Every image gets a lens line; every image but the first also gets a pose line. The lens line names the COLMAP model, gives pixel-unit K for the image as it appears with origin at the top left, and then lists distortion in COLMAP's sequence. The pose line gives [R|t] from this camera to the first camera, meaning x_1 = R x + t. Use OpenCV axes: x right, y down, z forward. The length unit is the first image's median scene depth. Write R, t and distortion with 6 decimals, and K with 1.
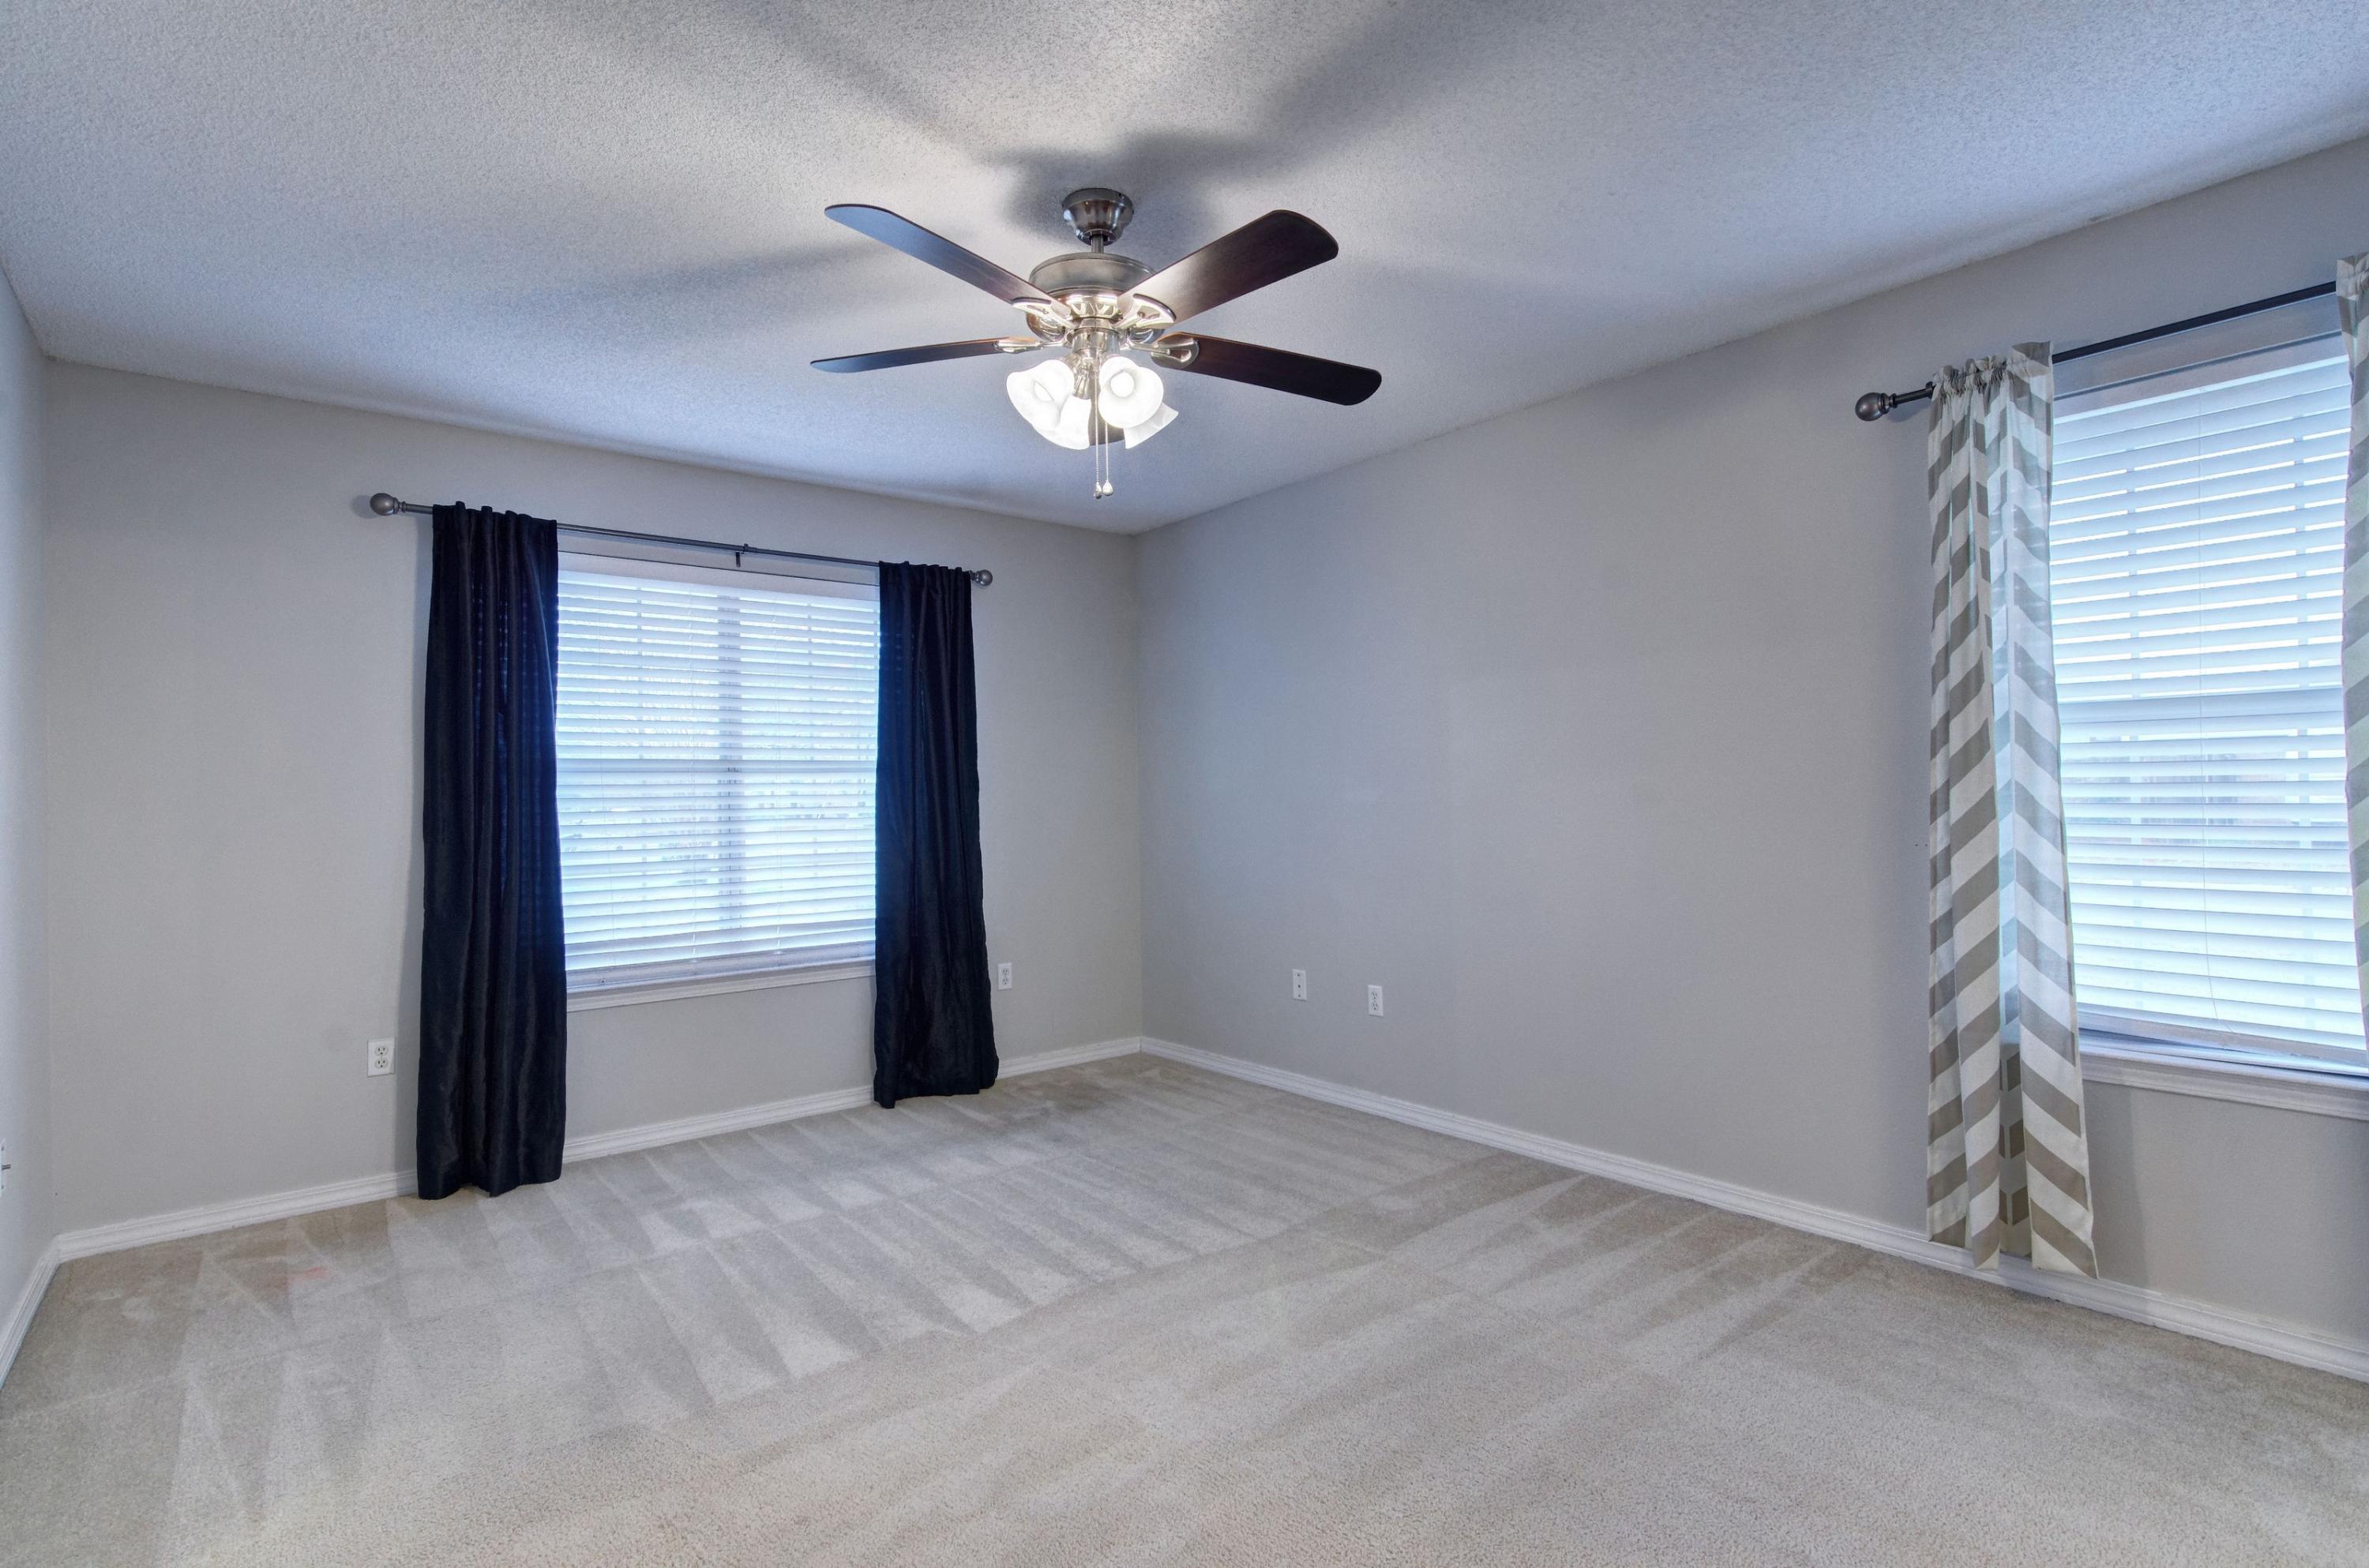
lens RADIAL K [[1144.1, 0, 1199.2], [0, 1144.1, 788.3], [0, 0, 1]] dist [0.007711, -0.001753]
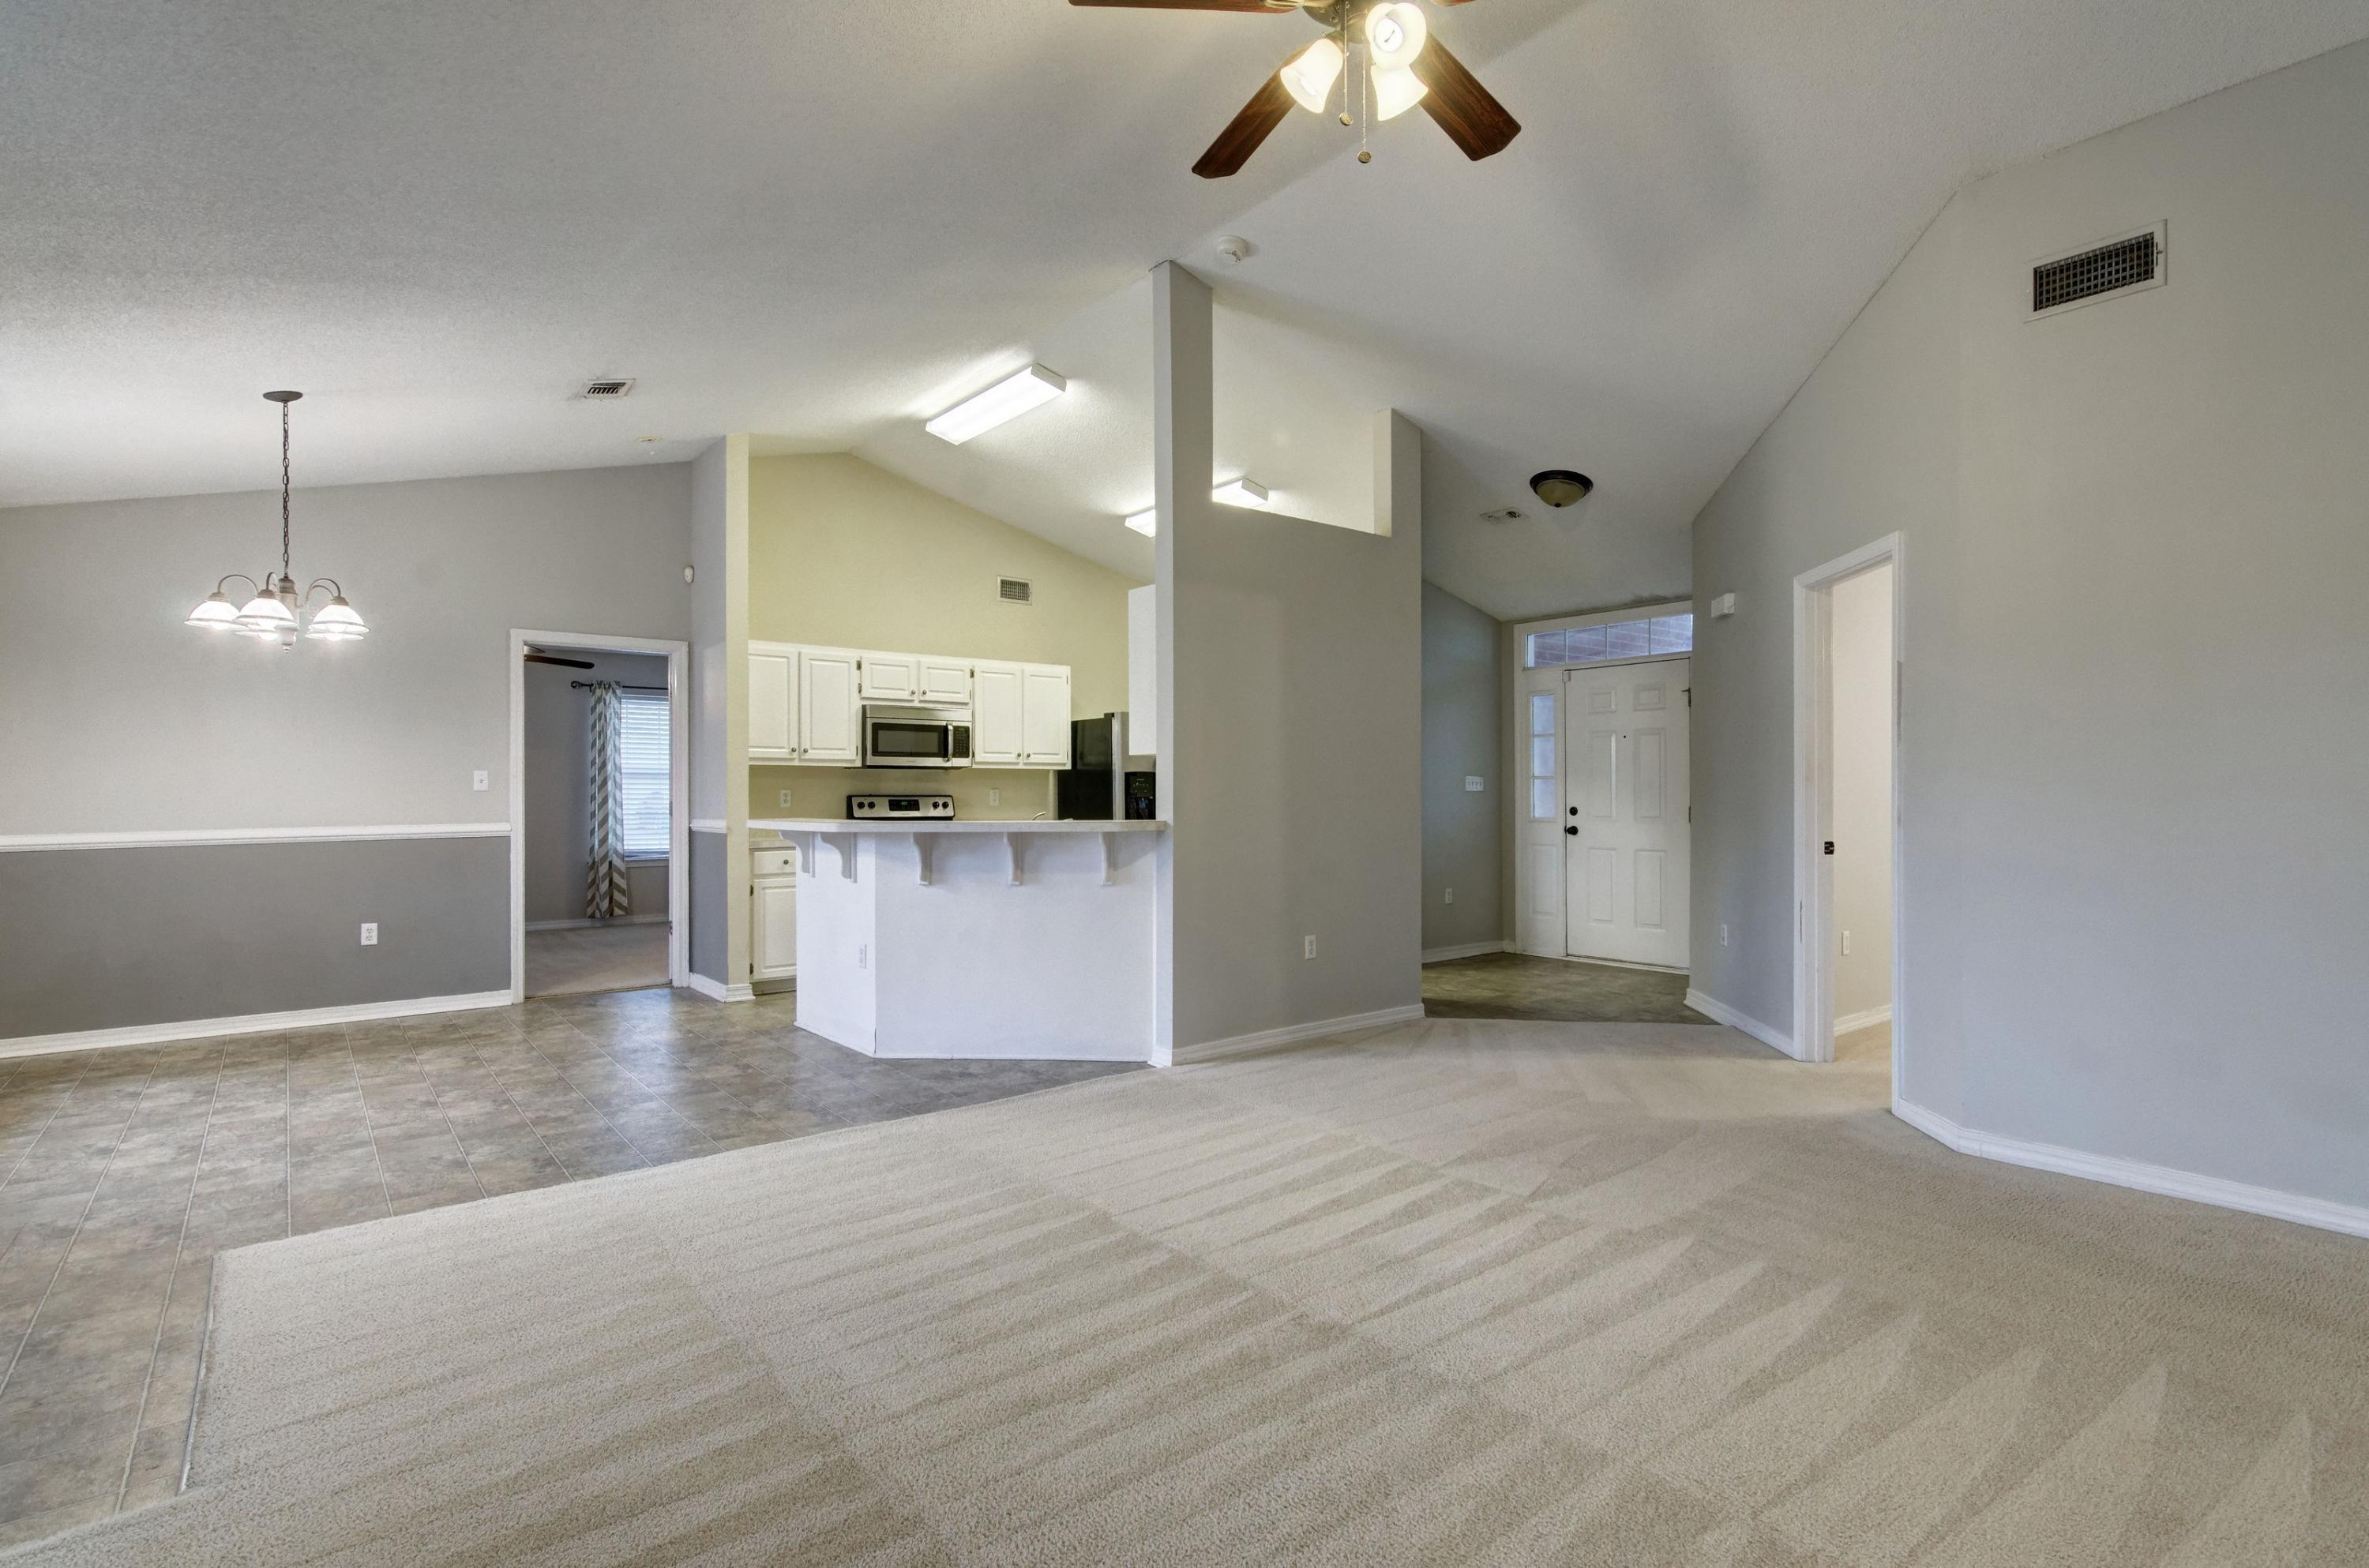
lens RADIAL K [[1144.1, 0, 1191.0], [0, 1144.1, 789.4], [0, 0, 1]] dist [0.007711, -0.001753]
pose [[0.012485, 0.020569, 0.999710, -2.111868], [-0.005319, 0.999776, -0.020504, 0.035722], [-0.999908, -0.005061, 0.012591, -0.677899]]
